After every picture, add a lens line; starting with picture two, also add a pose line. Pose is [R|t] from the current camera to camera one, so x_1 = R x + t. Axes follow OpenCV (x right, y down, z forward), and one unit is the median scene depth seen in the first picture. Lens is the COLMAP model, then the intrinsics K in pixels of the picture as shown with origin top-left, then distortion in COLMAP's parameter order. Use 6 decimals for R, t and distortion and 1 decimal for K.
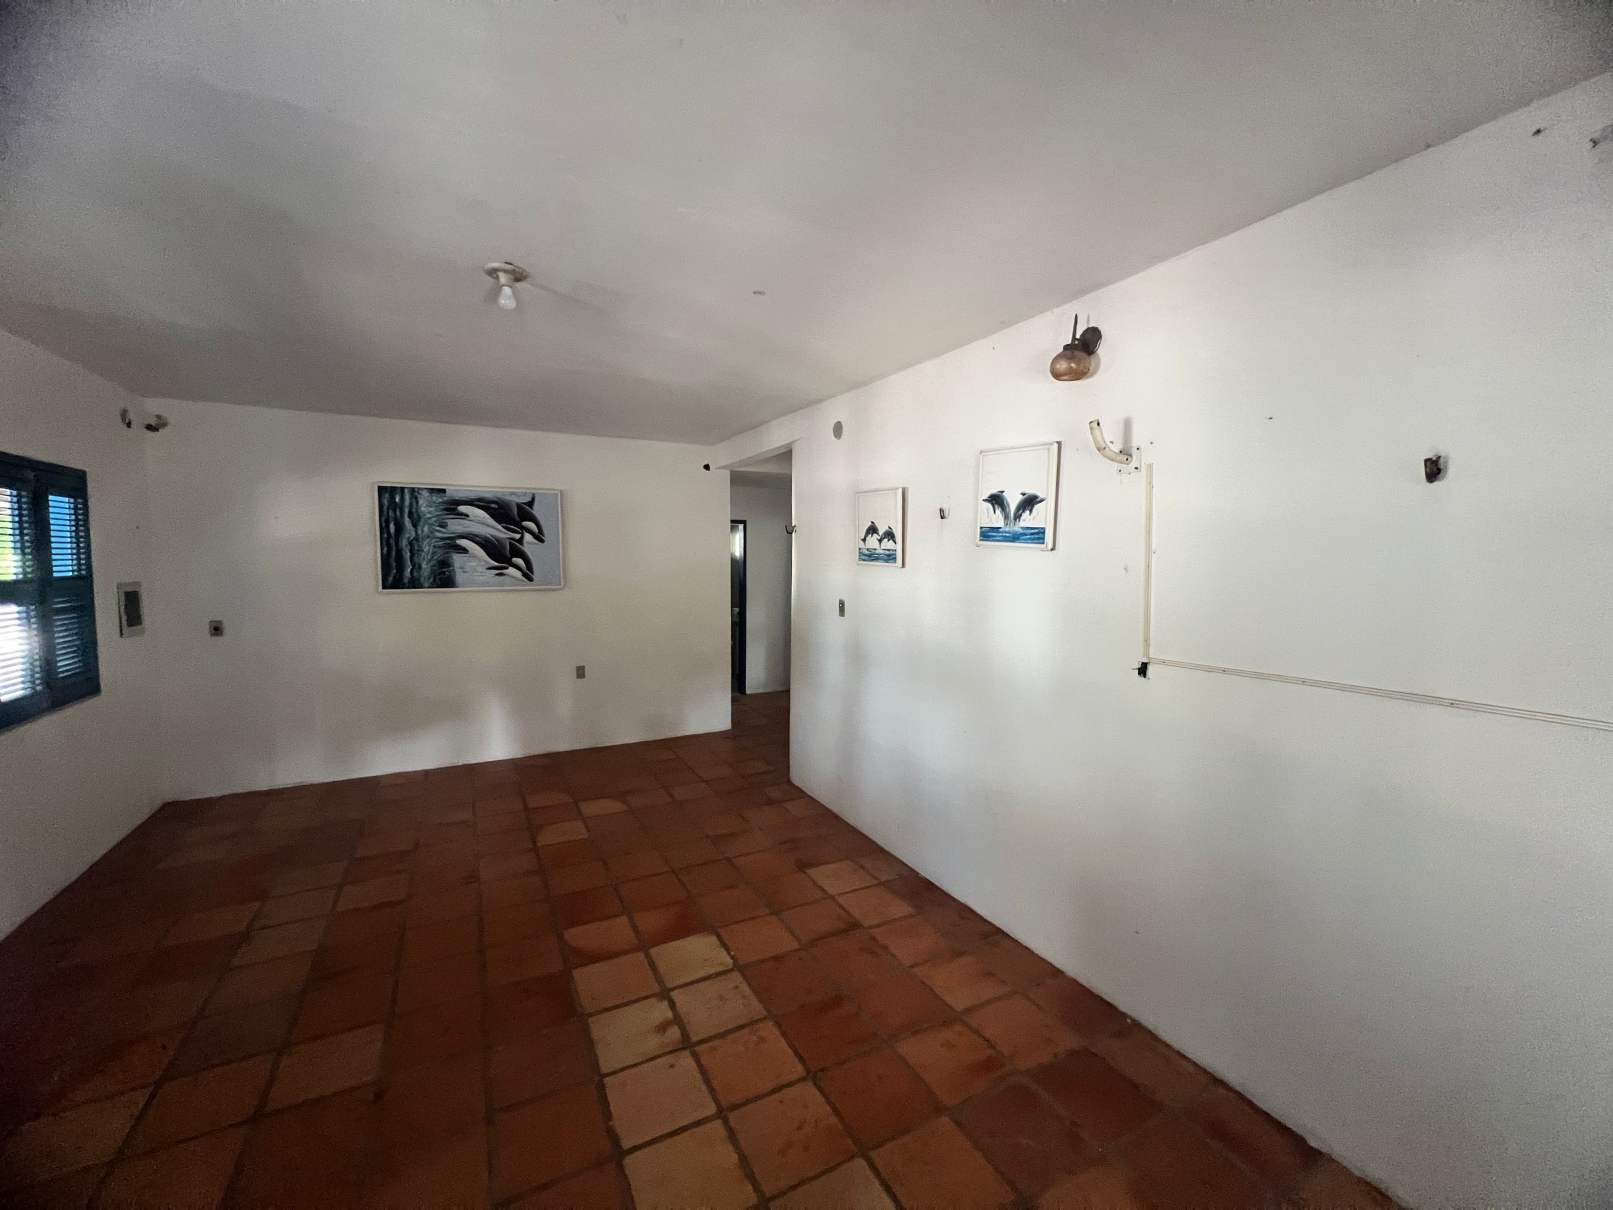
lens RADIAL K [[644.9, 0, 800.7], [0, 644.9, 598.5], [0, 0, 1]] dist [-0.001501, 0.000672]
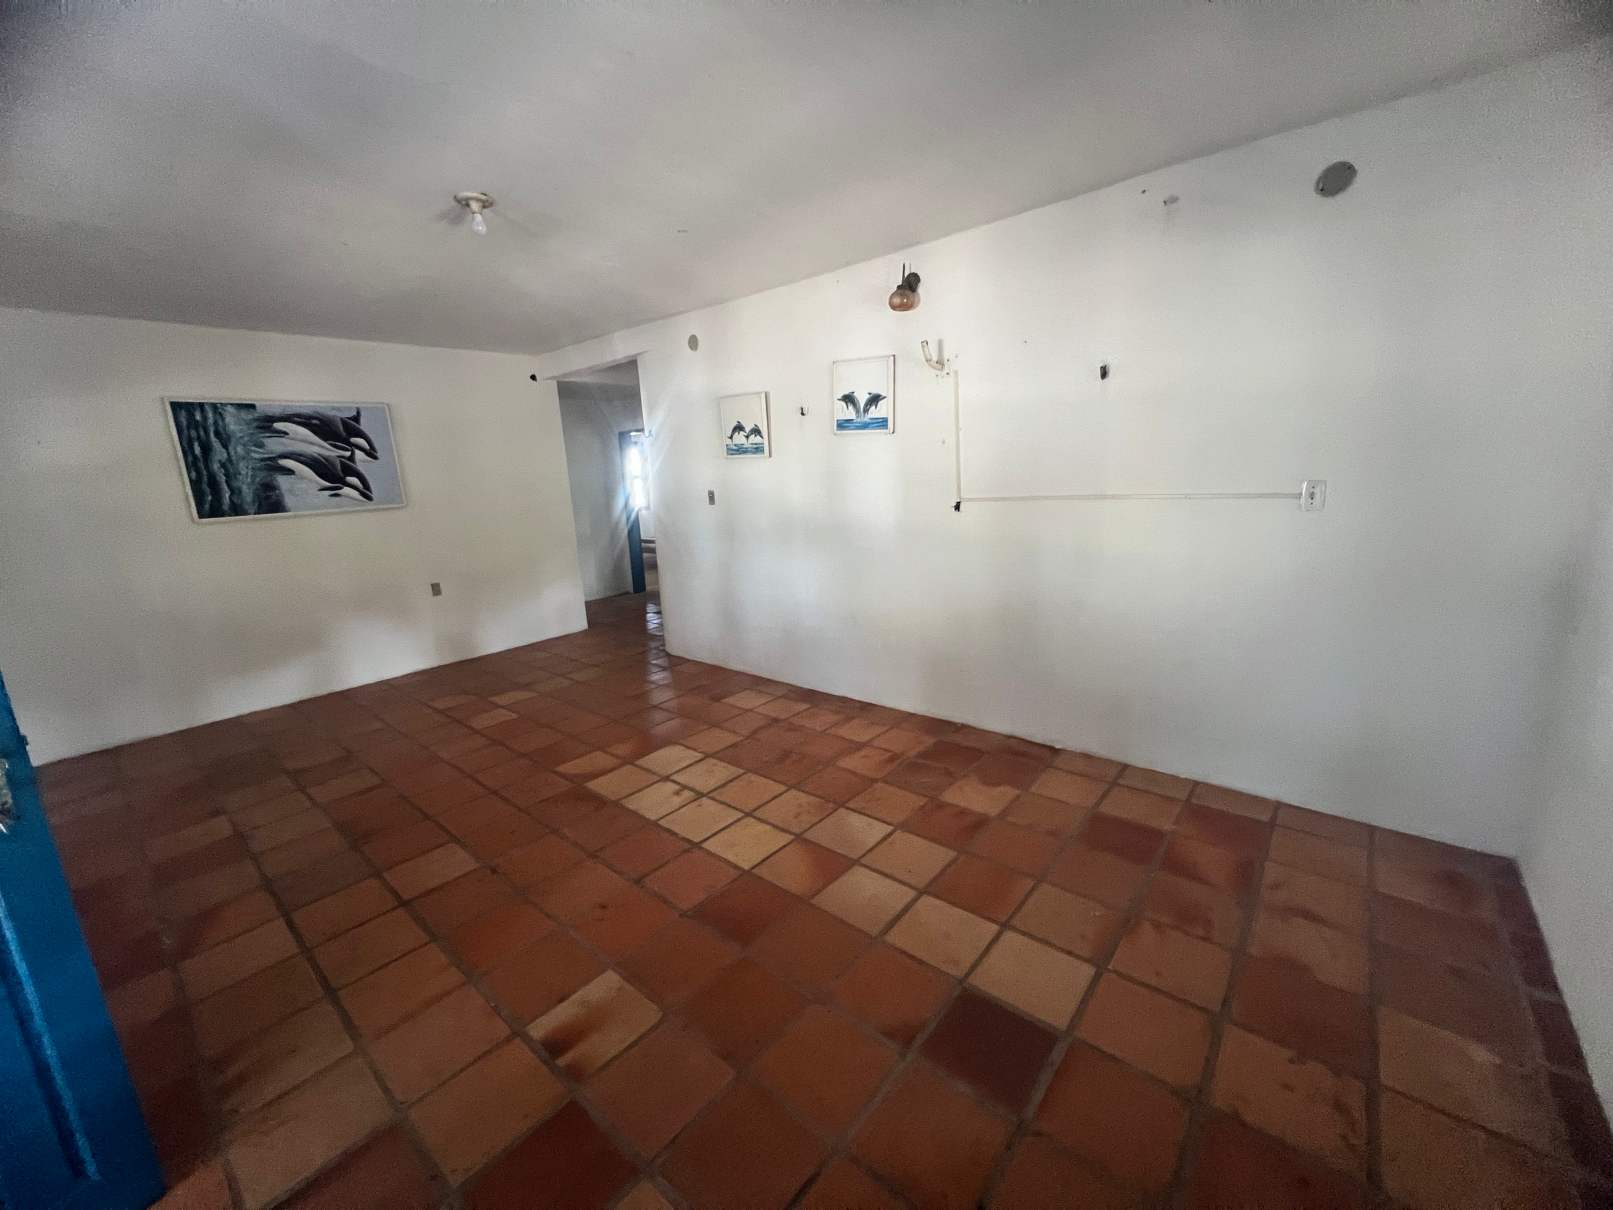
lens RADIAL K [[644.9, 0, 800.7], [0, 644.9, 598.5], [0, 0, 1]] dist [-0.001501, 0.000672]
pose [[0.928424, -0.127696, 0.348887, -0.255347], [0.081916, 0.986324, 0.143017, 0.048188], [-0.362379, -0.104201, 0.926188, -0.216634]]
